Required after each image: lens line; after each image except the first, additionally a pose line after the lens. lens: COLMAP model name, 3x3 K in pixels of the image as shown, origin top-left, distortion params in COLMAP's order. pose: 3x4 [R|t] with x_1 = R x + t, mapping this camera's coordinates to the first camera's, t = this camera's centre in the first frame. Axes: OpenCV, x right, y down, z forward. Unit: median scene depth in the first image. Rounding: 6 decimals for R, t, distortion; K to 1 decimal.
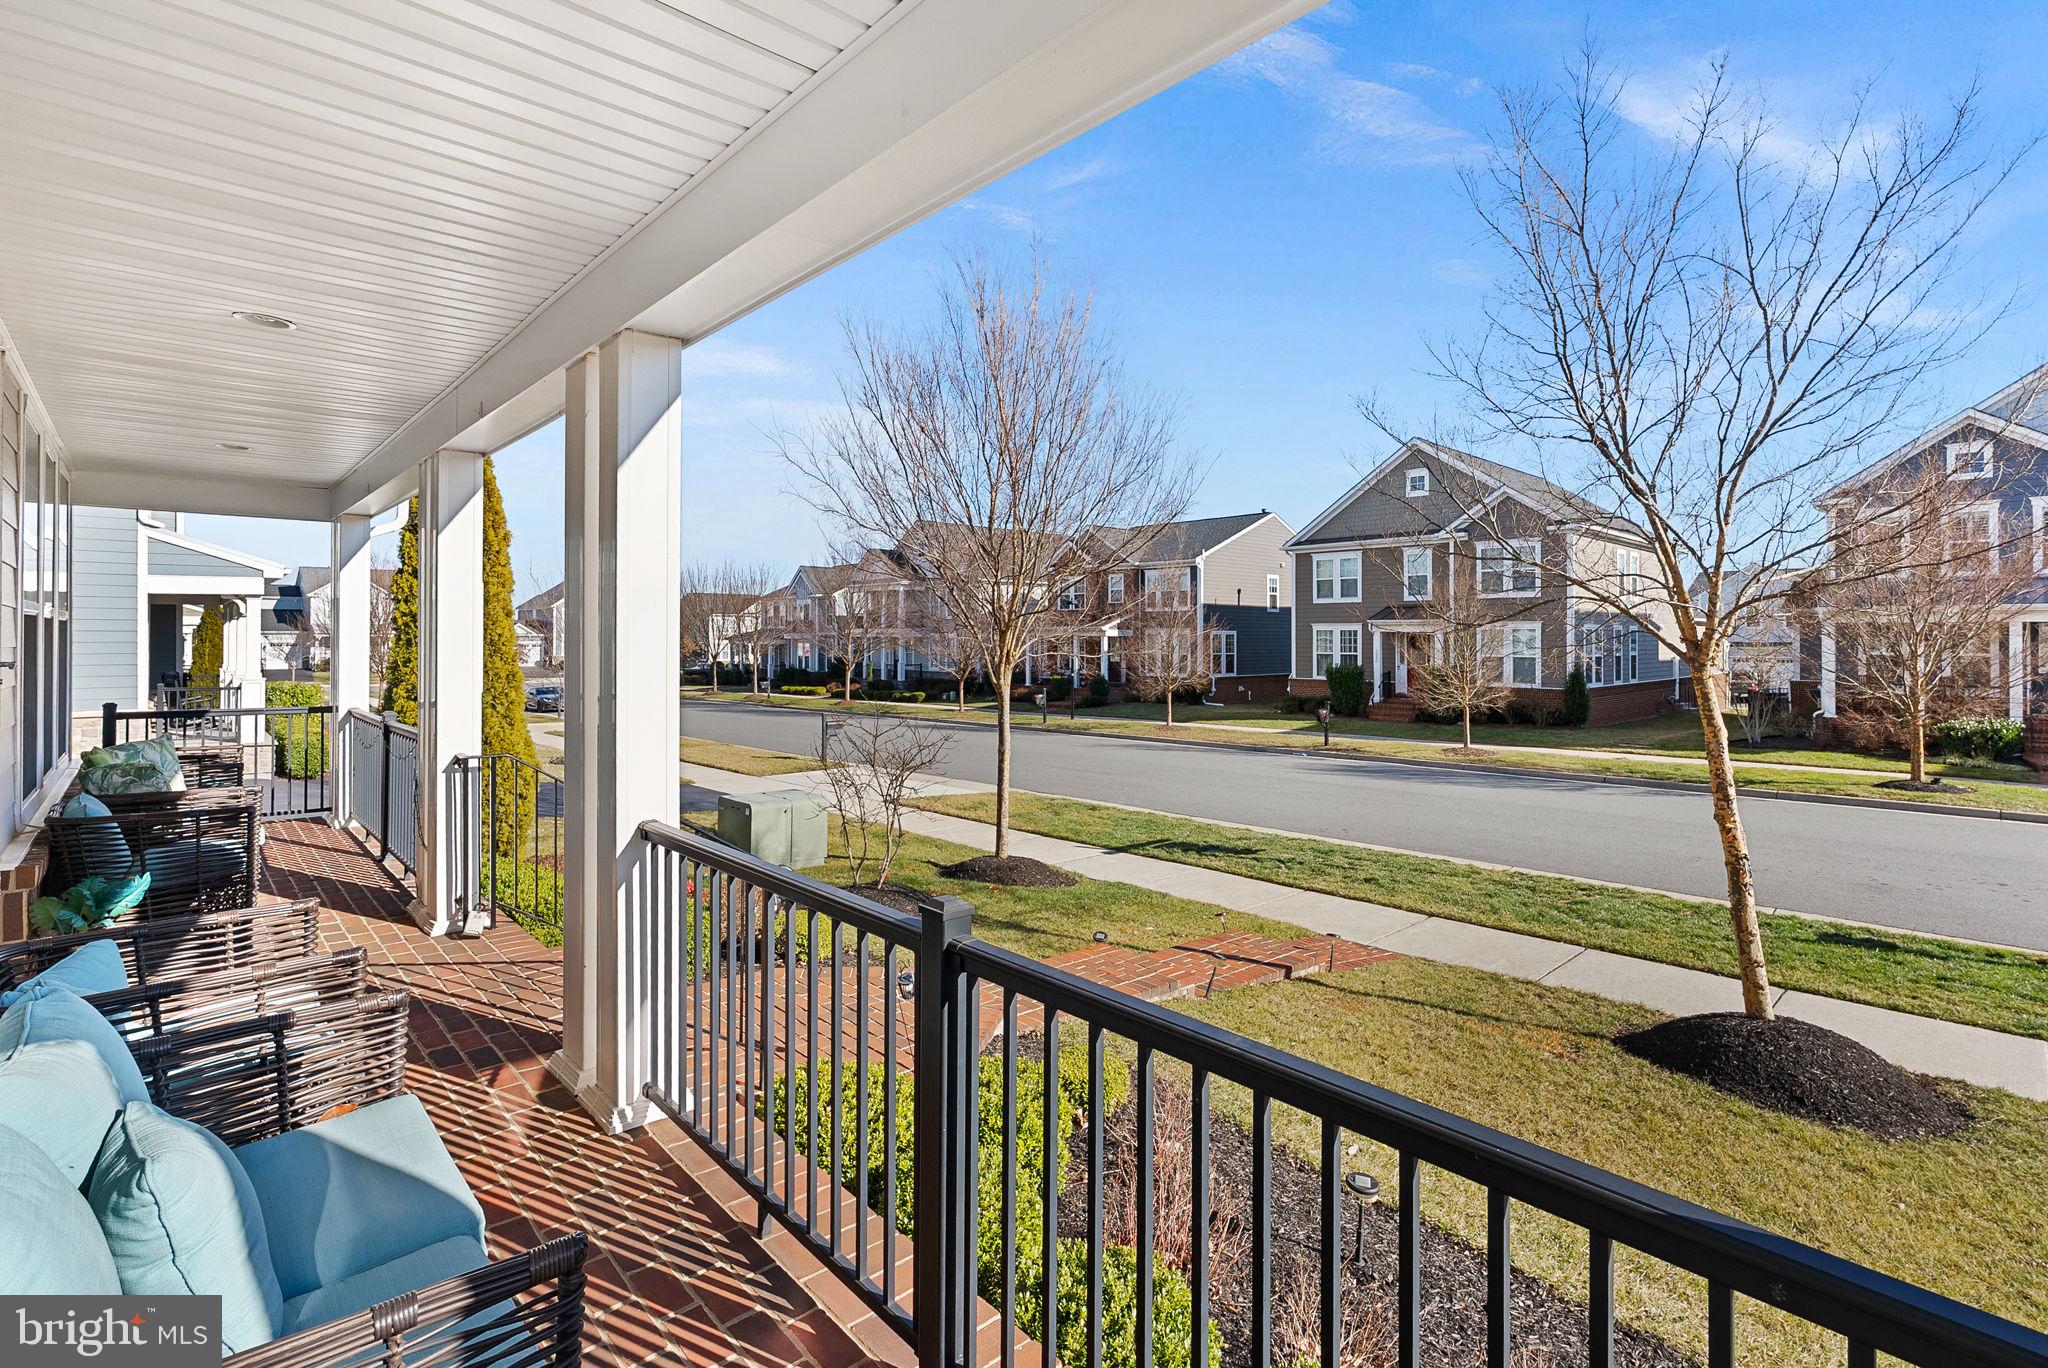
lens RADIAL K [[972.1, 0, 1022.4], [0, 972.1, 627.6], [0, 0, 1]] dist [0.001984, 0.000153]
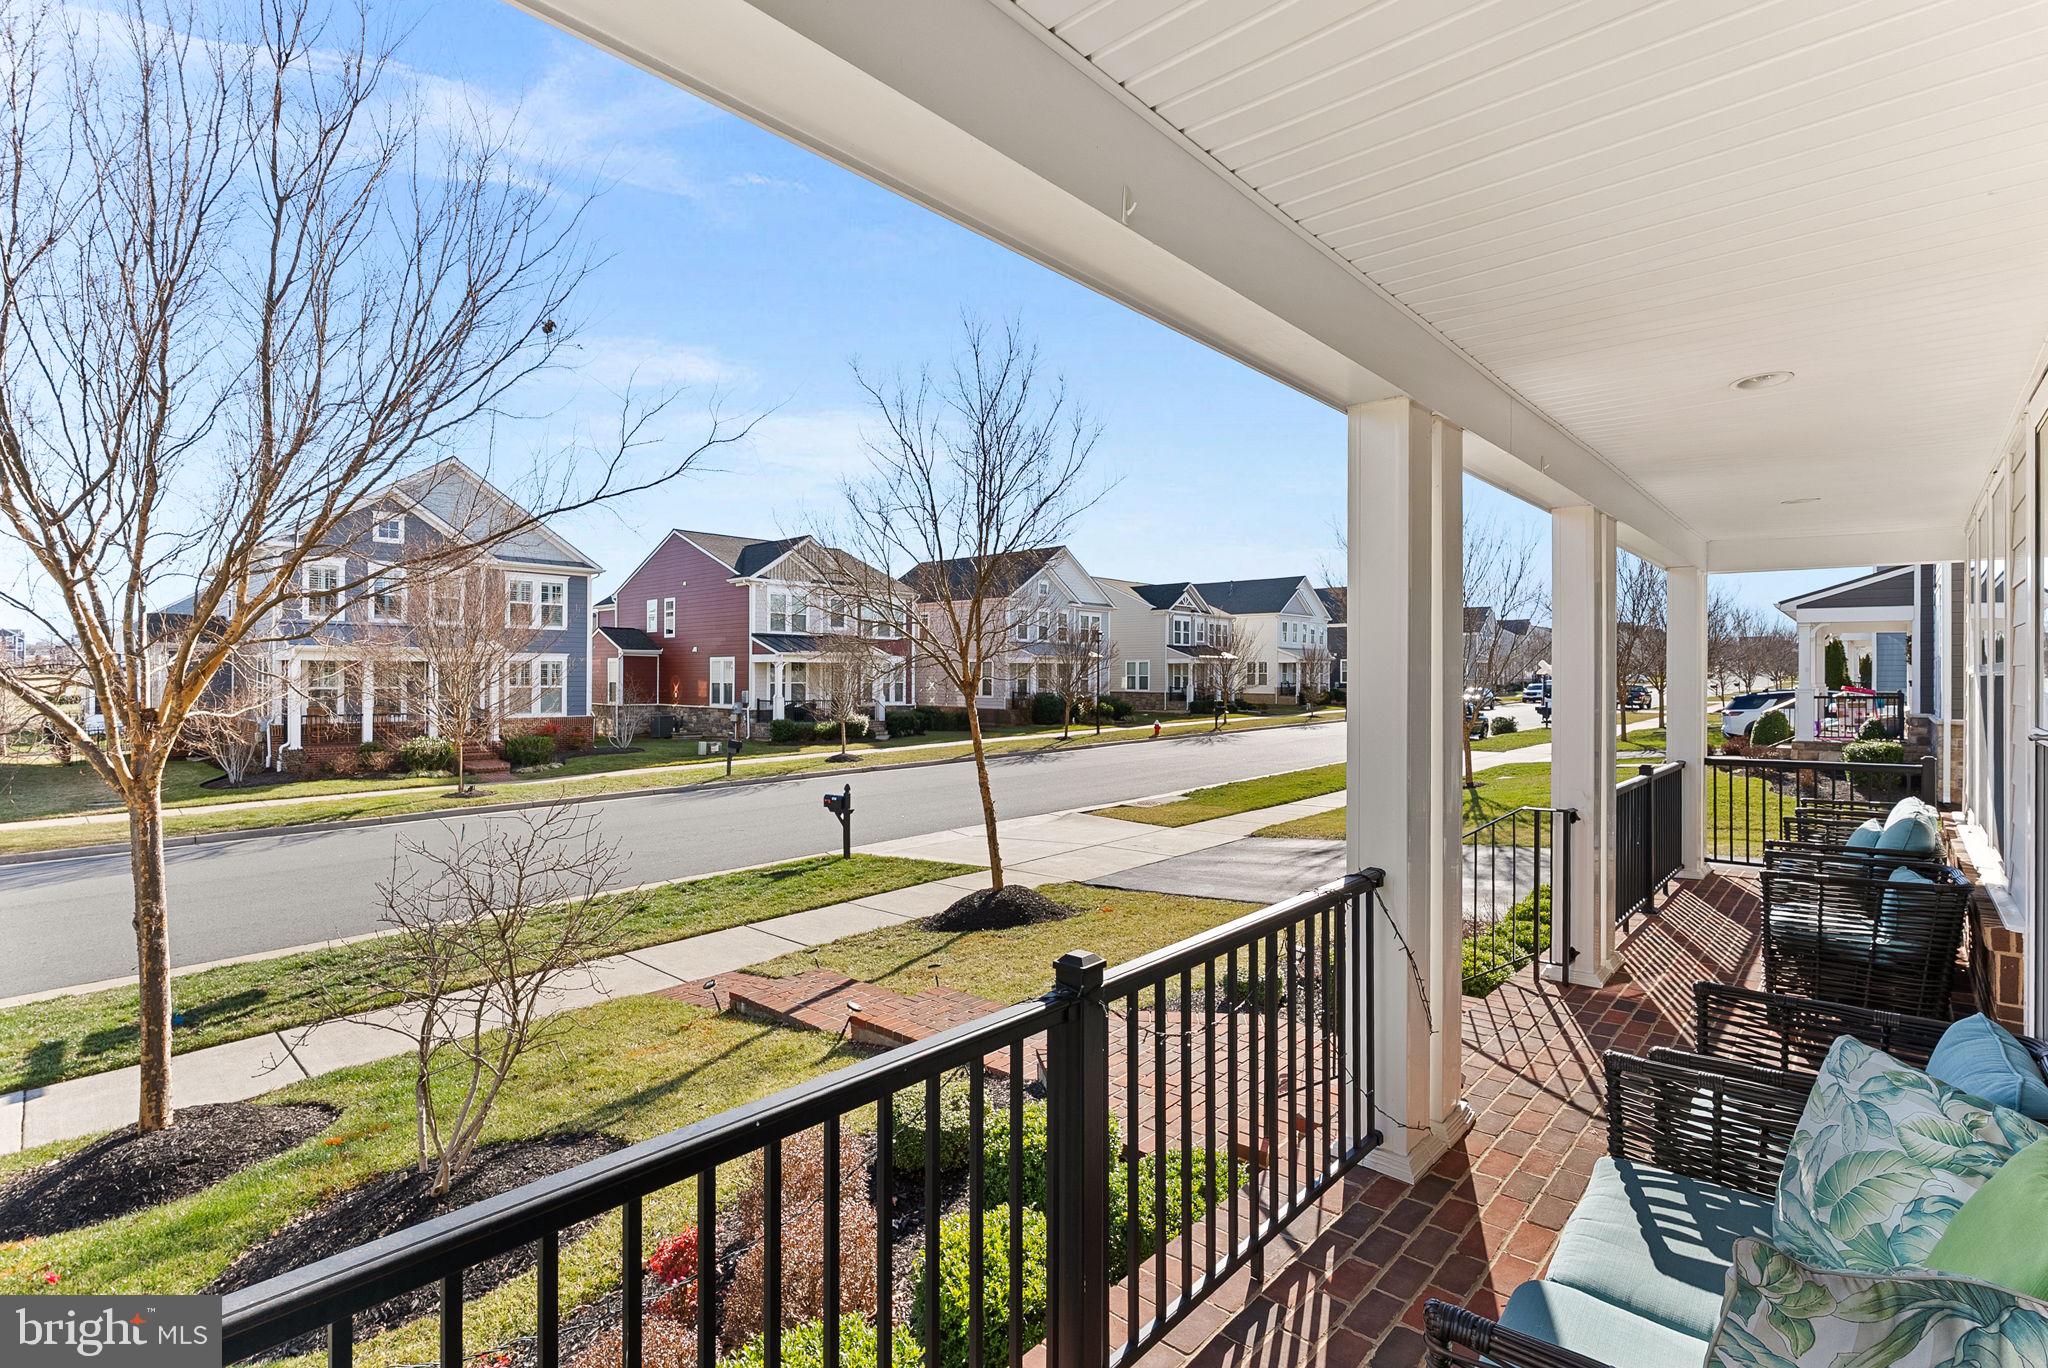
lens RADIAL K [[927.4, 0, 1032.9], [0, 927.4, 664.4], [0, 0, 1]] dist [0.002989, -0.002393]
pose [[-0.054720, 0.003464, 0.998496, -0.740064], [0.001641, 0.999993, -0.003379, 0.010552], [-0.998500, 0.001454, -0.054725, 0.850337]]
